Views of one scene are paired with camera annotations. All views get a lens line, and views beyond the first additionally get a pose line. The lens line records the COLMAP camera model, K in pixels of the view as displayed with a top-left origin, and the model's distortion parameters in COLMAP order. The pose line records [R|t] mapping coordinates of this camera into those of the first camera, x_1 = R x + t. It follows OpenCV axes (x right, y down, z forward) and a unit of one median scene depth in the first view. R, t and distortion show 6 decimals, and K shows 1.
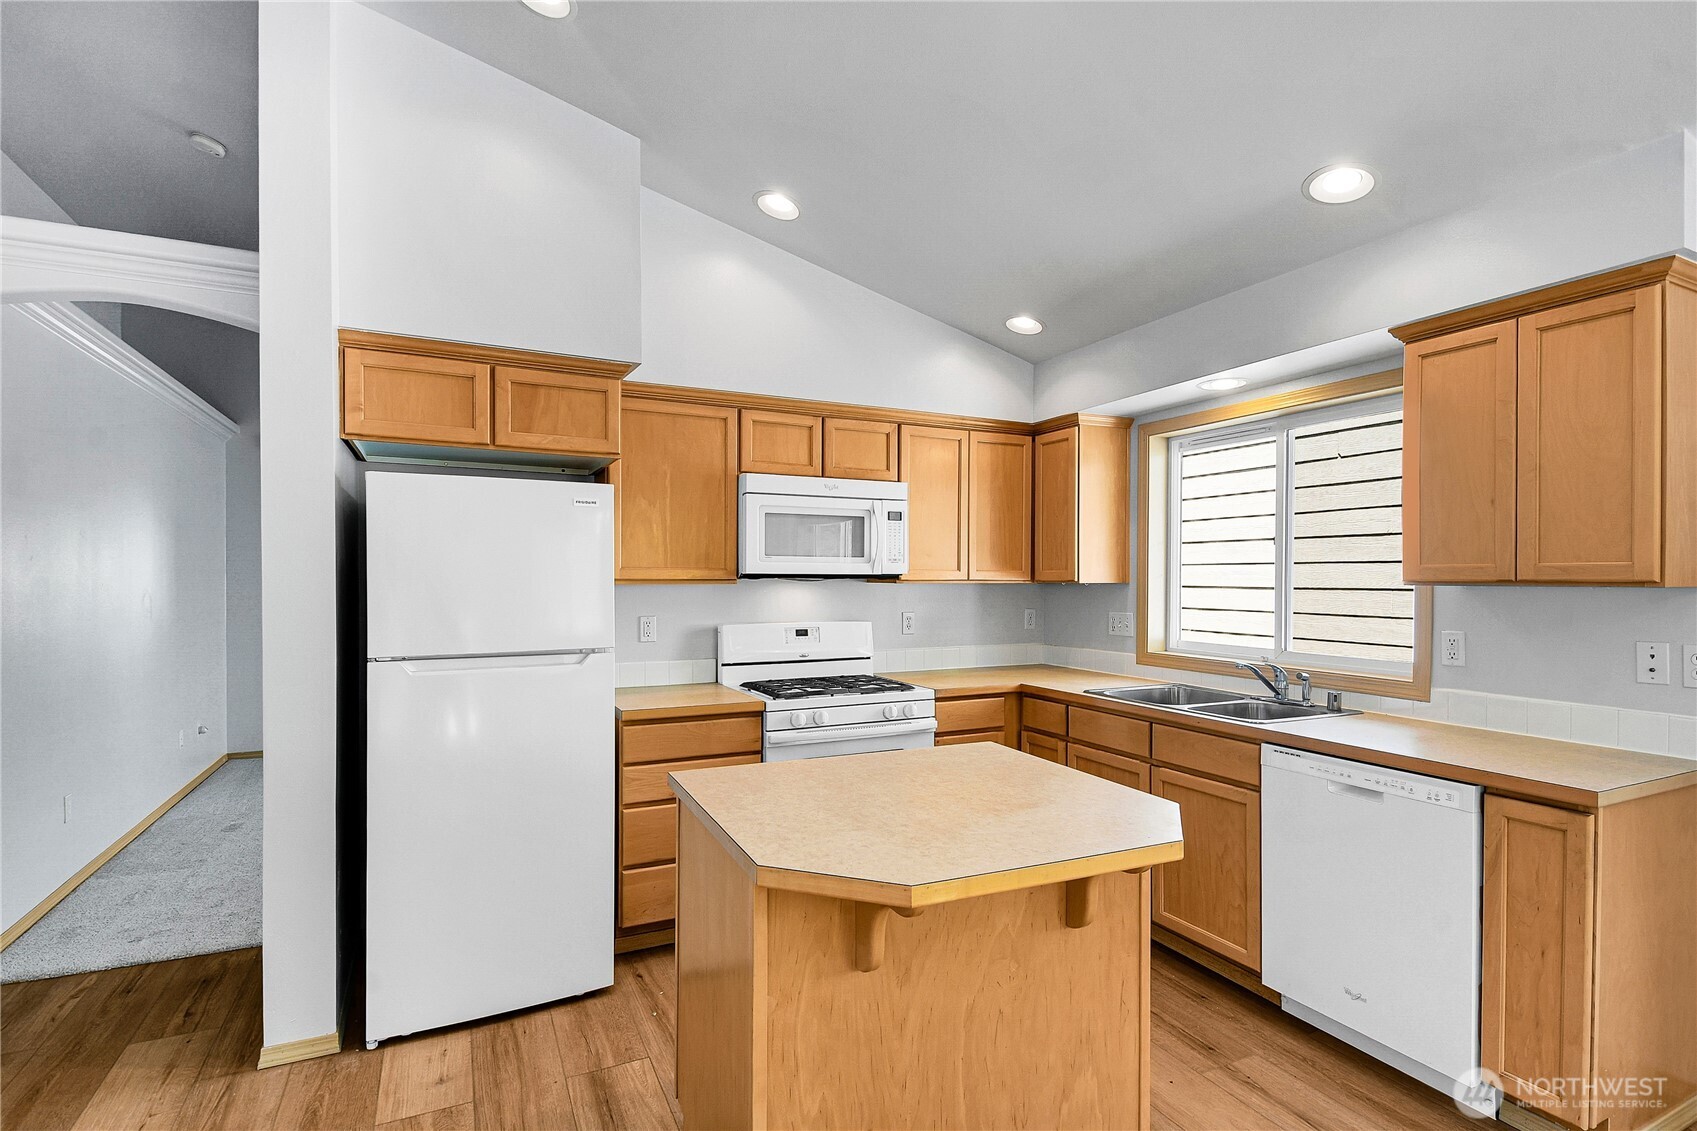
lens RADIAL K [[822.4, 0, 847.8], [0, 822.4, 573.9], [0, 0, 1]] dist [-0.001989, -0.000791]
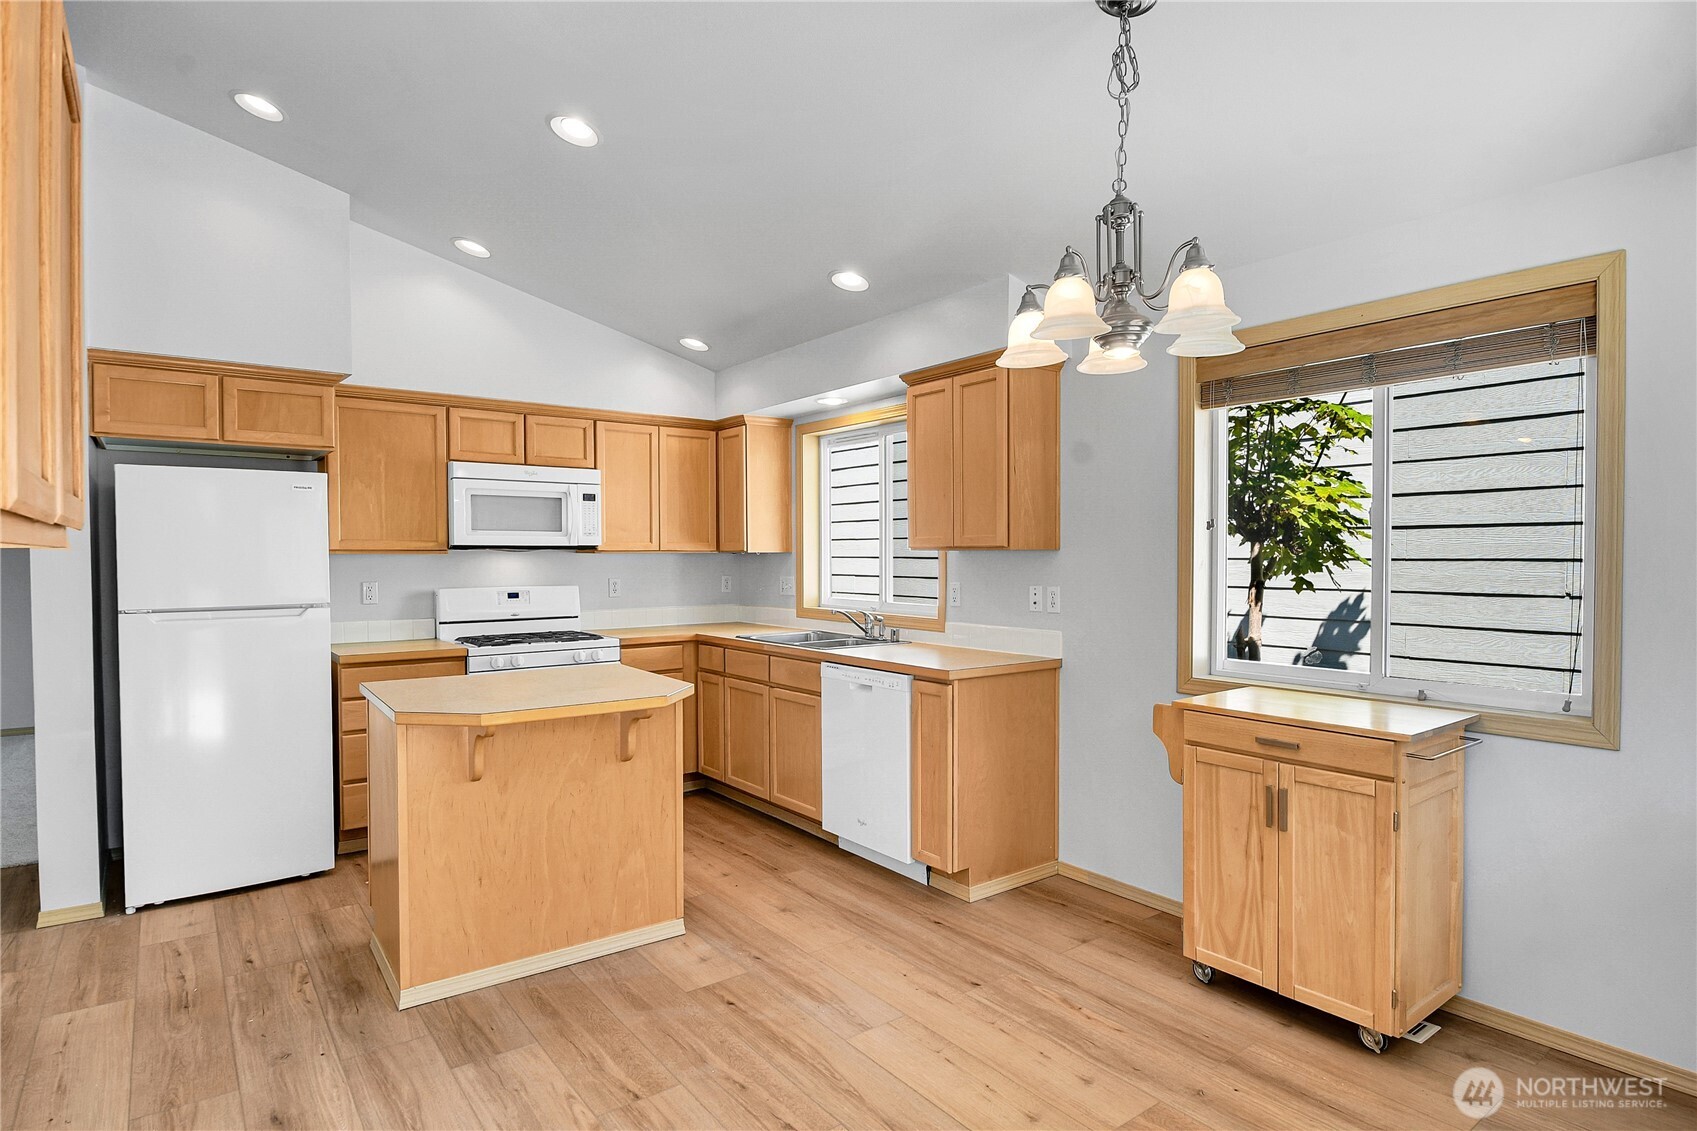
lens RADIAL K [[908.4, 0, 854.4], [0, 908.4, 568.7], [0, 0, 1]] dist [-0.022574, -0.008234]
pose [[0.979042, -0.006831, 0.203545, 0.228438], [0.002710, 0.999786, 0.020515, 0.011305], [-0.203642, -0.019534, 0.978851, -0.526856]]
